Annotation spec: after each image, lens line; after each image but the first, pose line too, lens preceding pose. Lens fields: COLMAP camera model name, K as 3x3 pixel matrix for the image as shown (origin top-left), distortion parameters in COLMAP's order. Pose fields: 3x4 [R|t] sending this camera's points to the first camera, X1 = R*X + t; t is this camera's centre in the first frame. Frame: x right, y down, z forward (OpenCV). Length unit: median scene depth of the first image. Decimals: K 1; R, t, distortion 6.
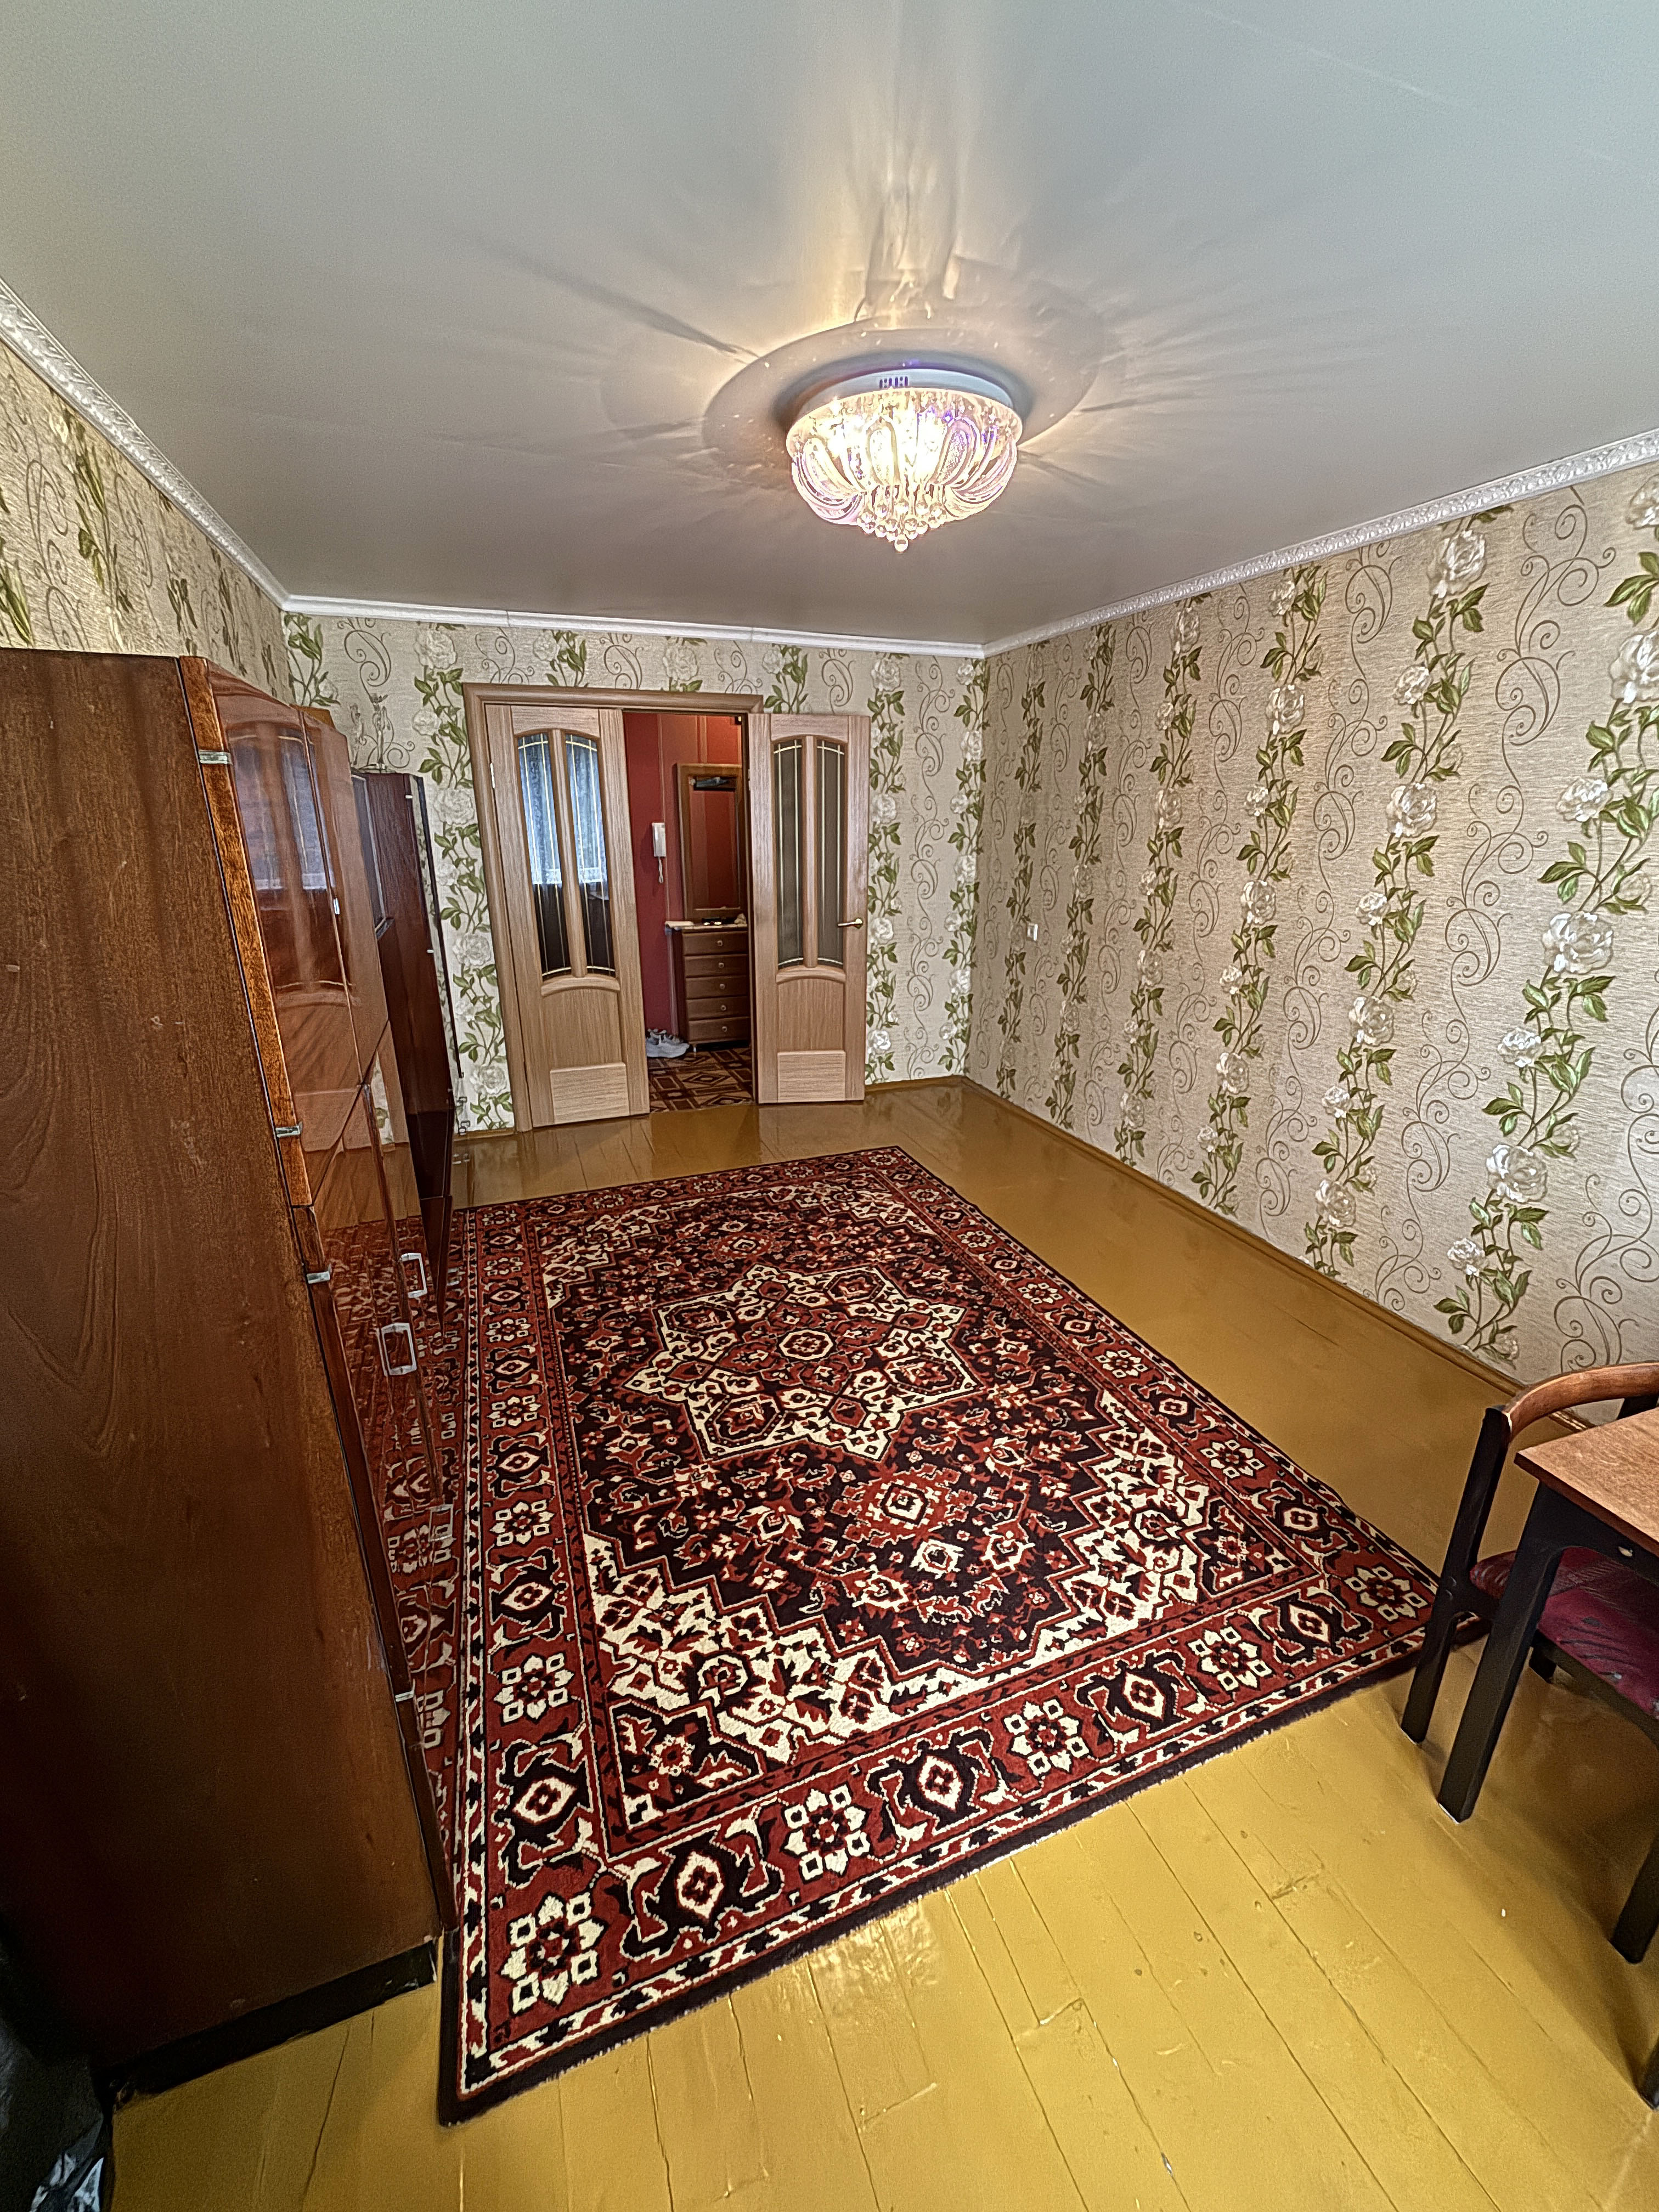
lens RADIAL K [[892.0, 0, 841.3], [0, 892.0, 1111.8], [0, 0, 1]] dist [-0.003951, -0.000133]
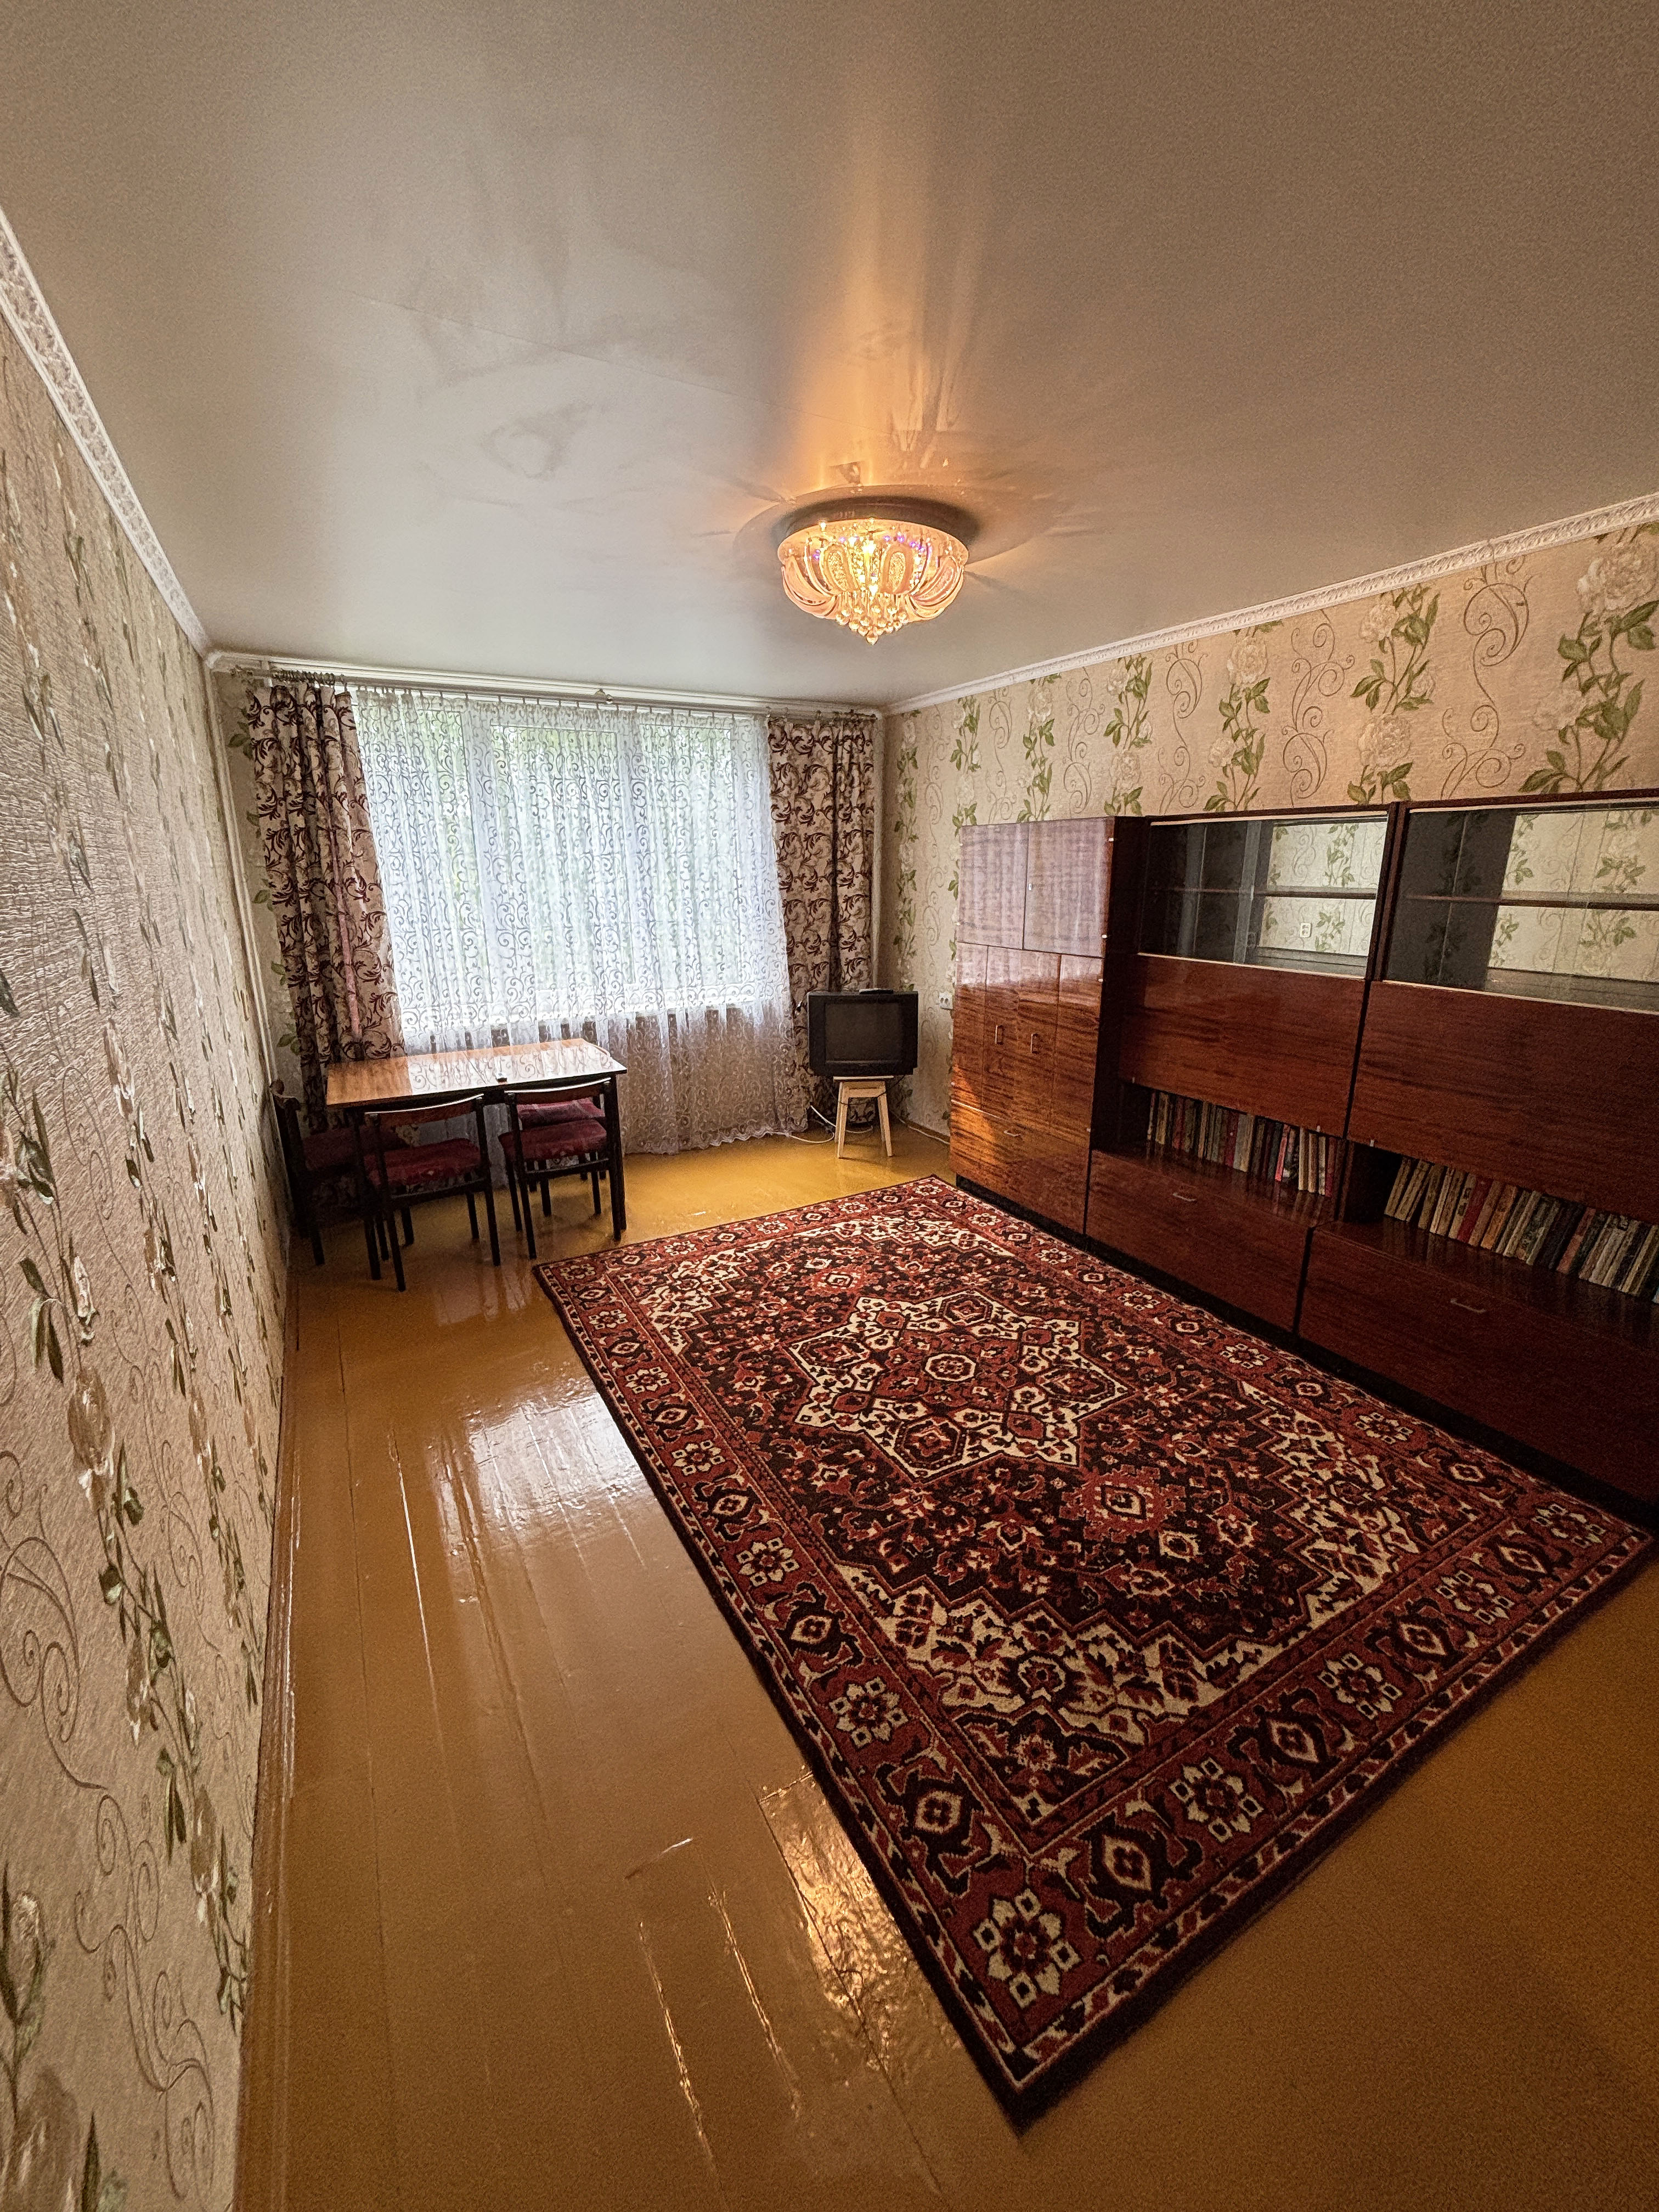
lens RADIAL K [[892.0, 0, 838.3], [0, 892.0, 1102.8], [0, 0, 1]] dist [-0.003951, -0.000133]
pose [[-0.989210, 0.045885, -0.139132, 0.234566], [-0.038496, 0.834904, 0.549048, -0.595057], [0.141355, 0.548480, -0.824129, 1.793917]]
